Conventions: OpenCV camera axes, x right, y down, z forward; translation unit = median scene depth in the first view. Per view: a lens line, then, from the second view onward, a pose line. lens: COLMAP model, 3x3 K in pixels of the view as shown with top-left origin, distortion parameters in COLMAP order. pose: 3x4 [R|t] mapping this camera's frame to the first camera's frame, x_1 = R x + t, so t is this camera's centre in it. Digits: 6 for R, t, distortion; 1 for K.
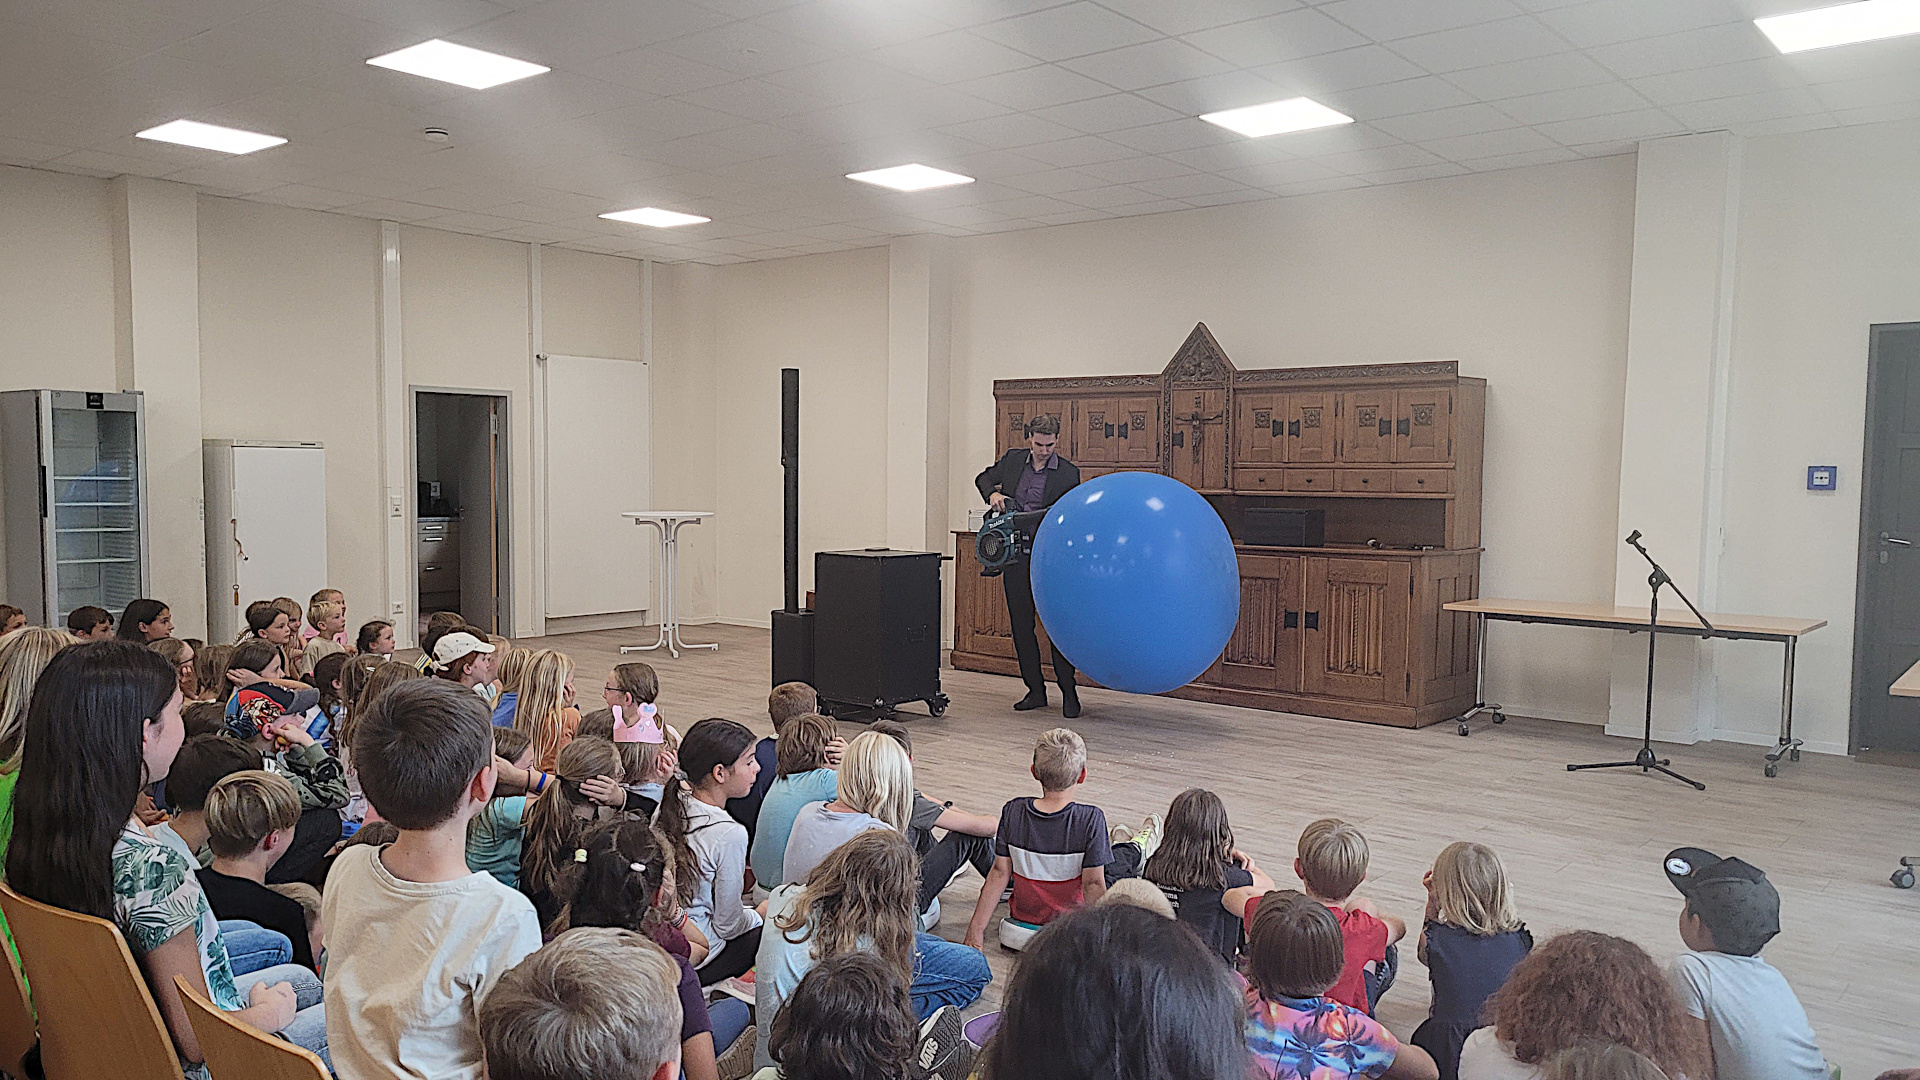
lens RADIAL K [[1422.7, 0, 951.1], [0, 1422.7, 569.8], [0, 0, 1]] dist [0.053915, -0.047555]
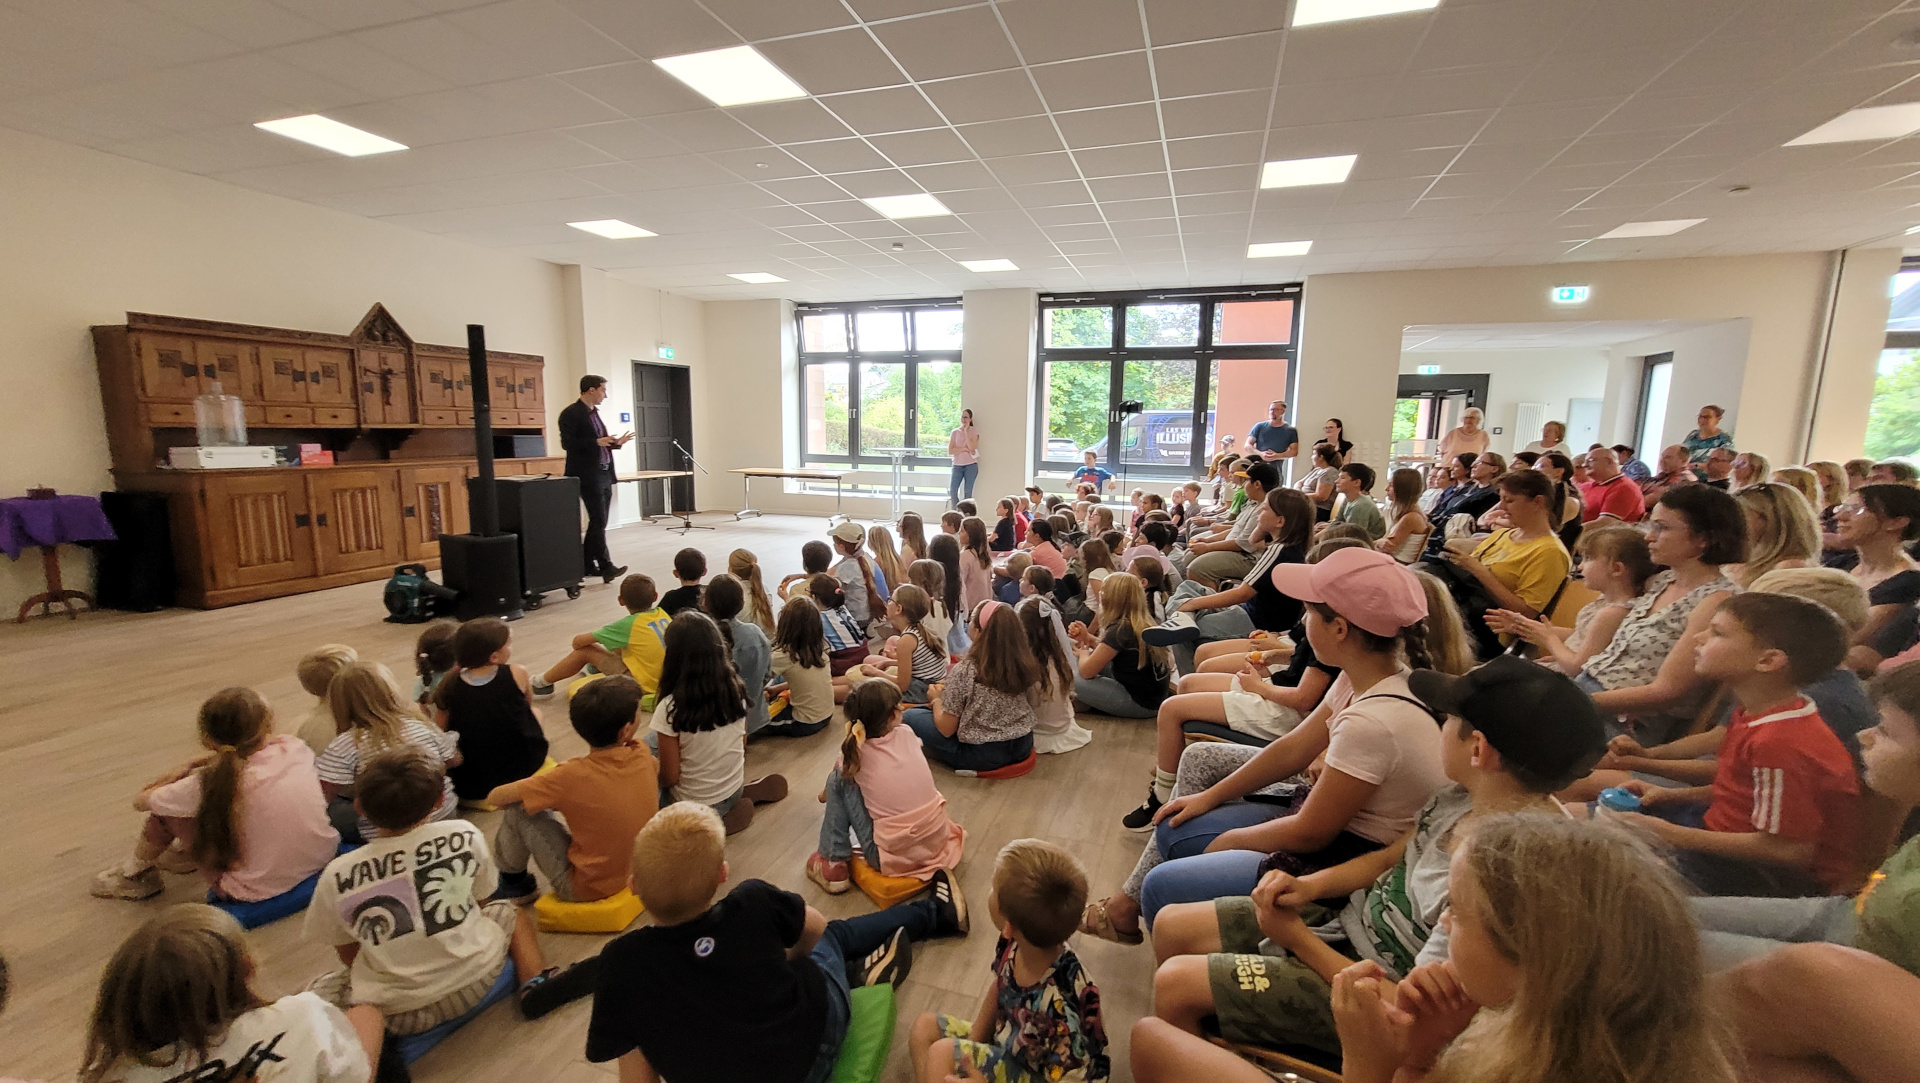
lens RADIAL K [[742.0, 0, 950.8], [0, 742.0, 537.6], [0, 0, 1]] dist [0.000407, -0.000969]
pose [[-0.342322, -0.160542, 0.925765, -0.795044], [0.042979, 0.981587, 0.186115, -0.066898], [-0.938599, 0.103500, -0.329119, 0.825140]]
